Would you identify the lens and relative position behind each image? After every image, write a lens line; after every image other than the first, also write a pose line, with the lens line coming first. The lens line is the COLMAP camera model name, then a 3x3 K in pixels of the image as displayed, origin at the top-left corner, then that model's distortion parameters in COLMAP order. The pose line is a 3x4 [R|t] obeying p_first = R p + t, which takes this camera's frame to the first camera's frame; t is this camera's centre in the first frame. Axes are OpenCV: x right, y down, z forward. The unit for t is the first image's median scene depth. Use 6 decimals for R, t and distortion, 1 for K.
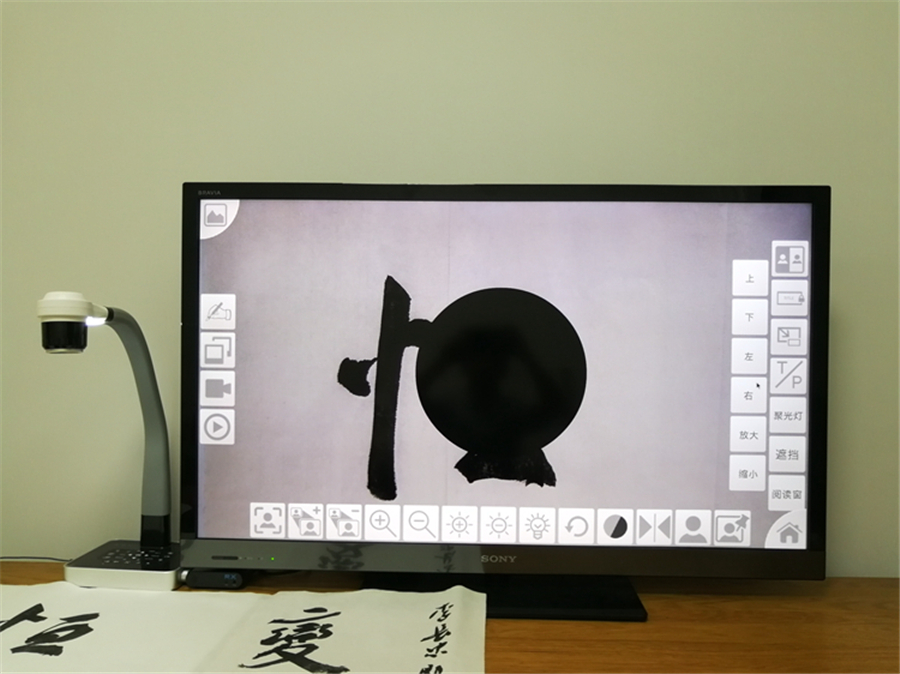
lens RADIAL K [[694.2, 0, 455.9], [0, 694.2, 340.1], [0, 0, 1]] dist [-0.003358, 0.003012]
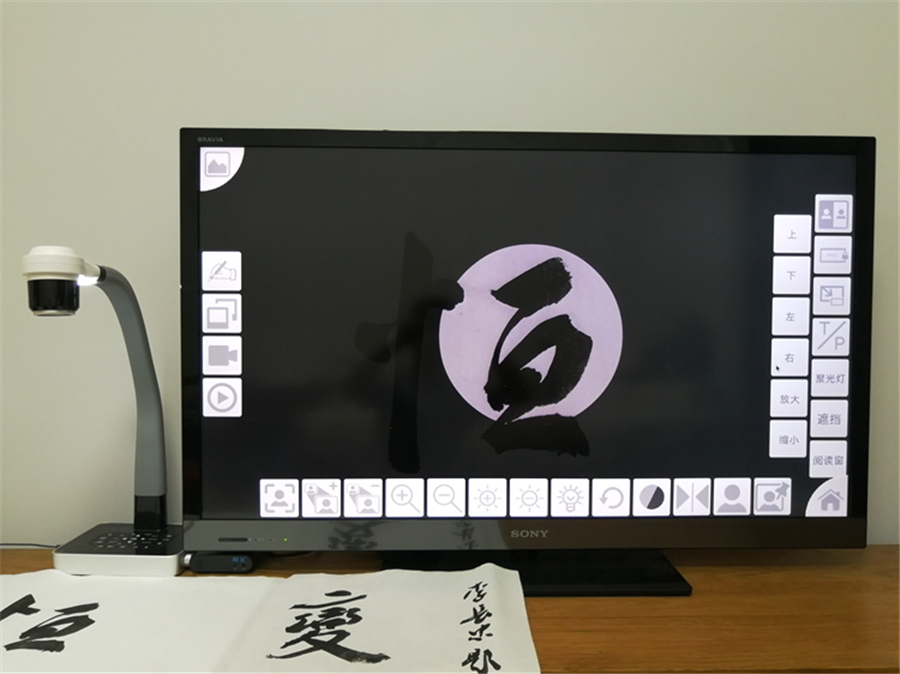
lens RADIAL K [[695.2, 0, 450.0], [0, 695.2, 337.0], [0, 0, 1]] dist [-0.002221, -0.000052]
pose [[0.998509, -0.007134, 0.054111, -0.095948], [0.005760, 0.999658, 0.025491, 0.024366], [-0.054274, -0.025142, 0.998209, 0.073745]]
